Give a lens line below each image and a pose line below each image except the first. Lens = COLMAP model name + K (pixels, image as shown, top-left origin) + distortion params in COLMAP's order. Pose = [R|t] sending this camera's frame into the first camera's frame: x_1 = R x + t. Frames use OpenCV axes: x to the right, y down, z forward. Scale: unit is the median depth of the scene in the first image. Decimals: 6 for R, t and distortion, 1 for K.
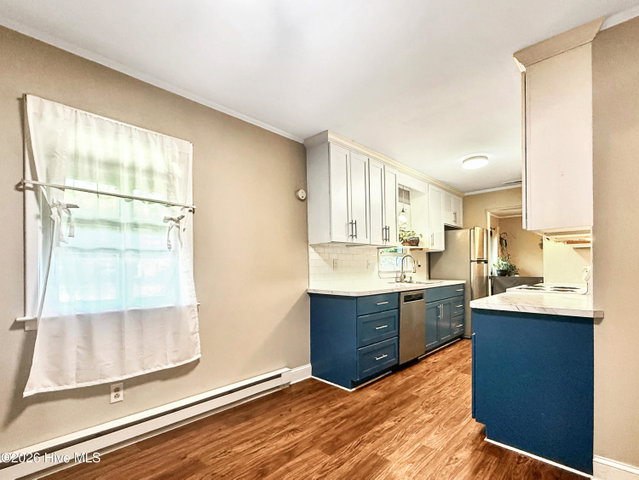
lens RADIAL K [[314.8, 0, 318.0], [0, 314.8, 265.8], [0, 0, 1]] dist [0.001824, 0.000327]
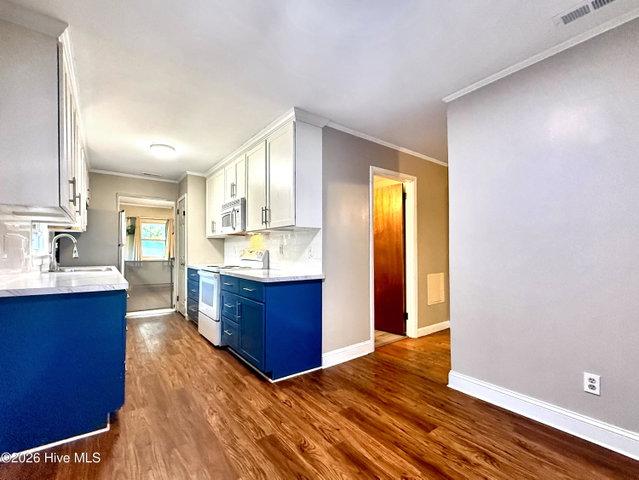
lens RADIAL K [[287.3, 0, 319.5], [0, 287.3, 240.0], [0, 0, 1]] dist [-0.000057, 0.000176]
pose [[0.162960, 0.040428, 0.985804, -0.570234], [-0.001473, 0.999169, -0.040733, 0.010706], [-0.986632, 0.005186, 0.162884, 0.551227]]
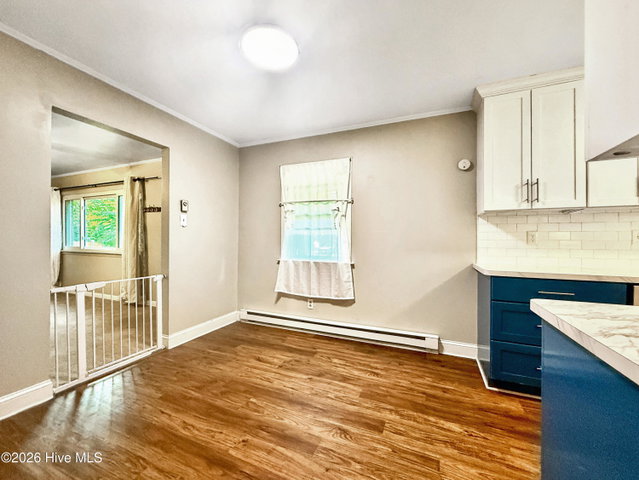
lens RADIAL K [[260.5, 0, 319.5], [0, 260.5, 240.0], [0, 0, 1]] dist [0.010633, 0.000347]
pose [[0.352808, 0.006371, -0.935674, 0.746160], [-0.005499, 0.999974, 0.004735, 0.003285], [0.935679, 0.003475, 0.352834, 0.416918]]
